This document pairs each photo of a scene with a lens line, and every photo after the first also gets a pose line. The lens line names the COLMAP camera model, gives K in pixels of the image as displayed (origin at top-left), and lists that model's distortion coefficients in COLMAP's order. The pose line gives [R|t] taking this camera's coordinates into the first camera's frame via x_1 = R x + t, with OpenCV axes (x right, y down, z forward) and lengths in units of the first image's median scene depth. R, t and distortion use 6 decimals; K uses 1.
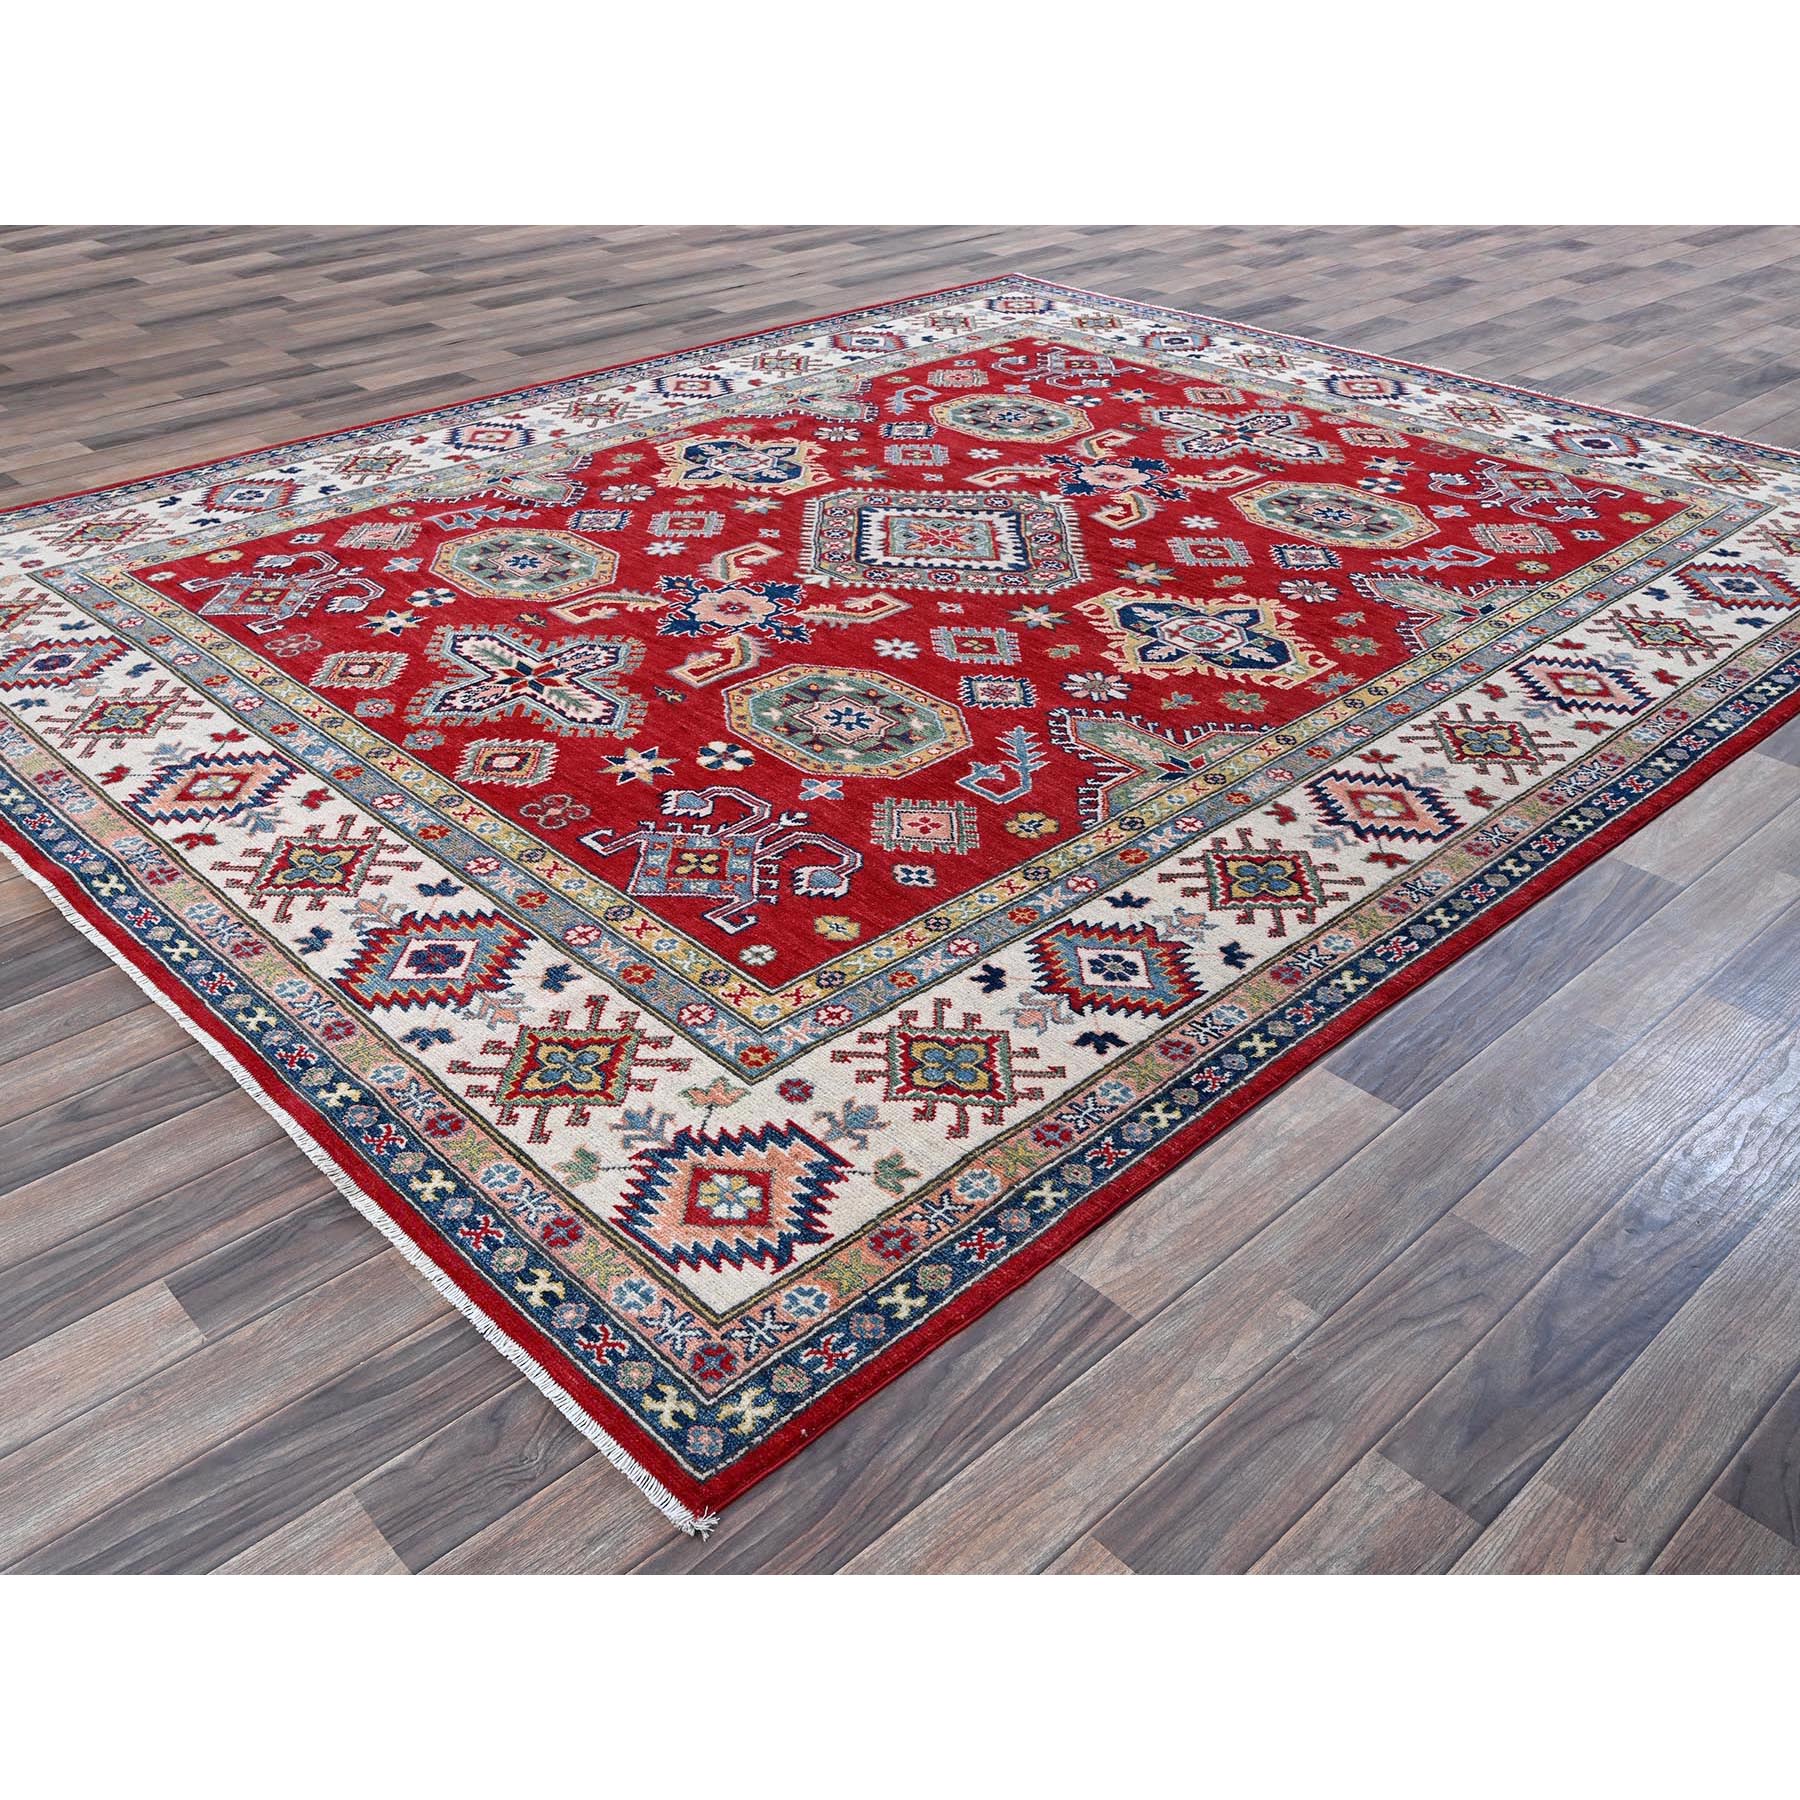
lens RADIAL K [[1712.8, 0, 900.0], [0, 1712.8, 900.0], [0, 0, 1]] dist [-0.002184, -0.003189]
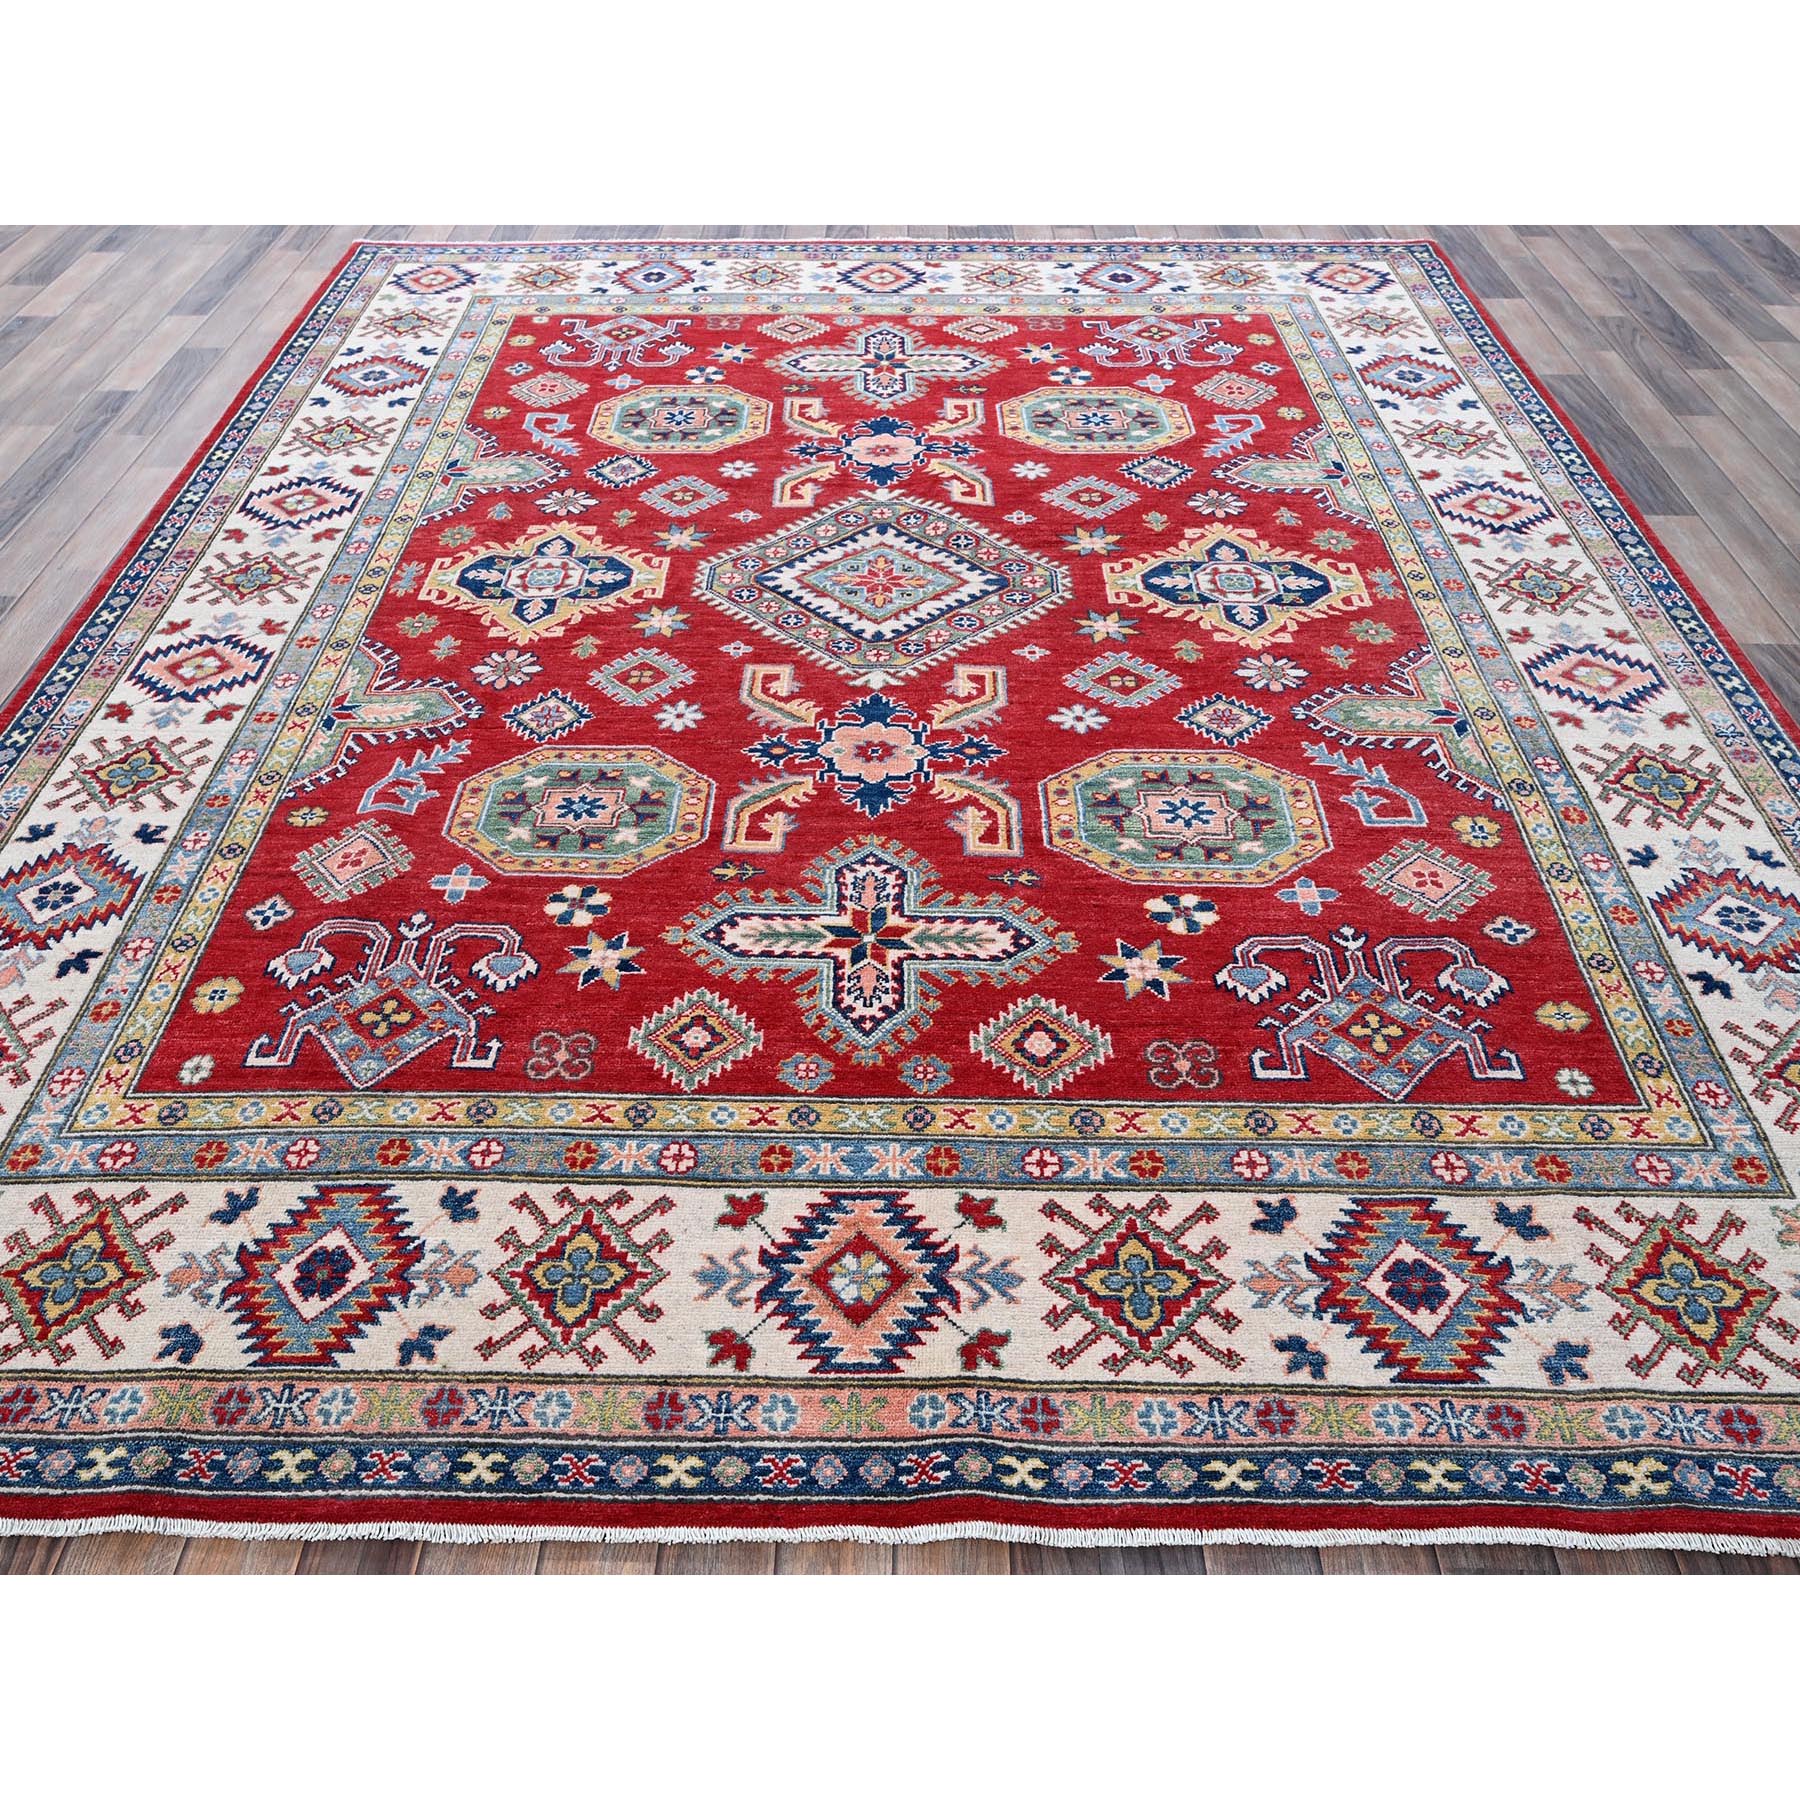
lens RADIAL K [[1712.8, 0, 900.0], [0, 1712.8, 900.0], [0, 0, 1]] dist [-0.002184, -0.003189]
pose [[0.701087, -0.450015, 0.553140, -0.583918], [0.385898, 0.891744, 0.236378, -0.300735], [-0.599634, 0.047734, 0.798850, 0.346297]]
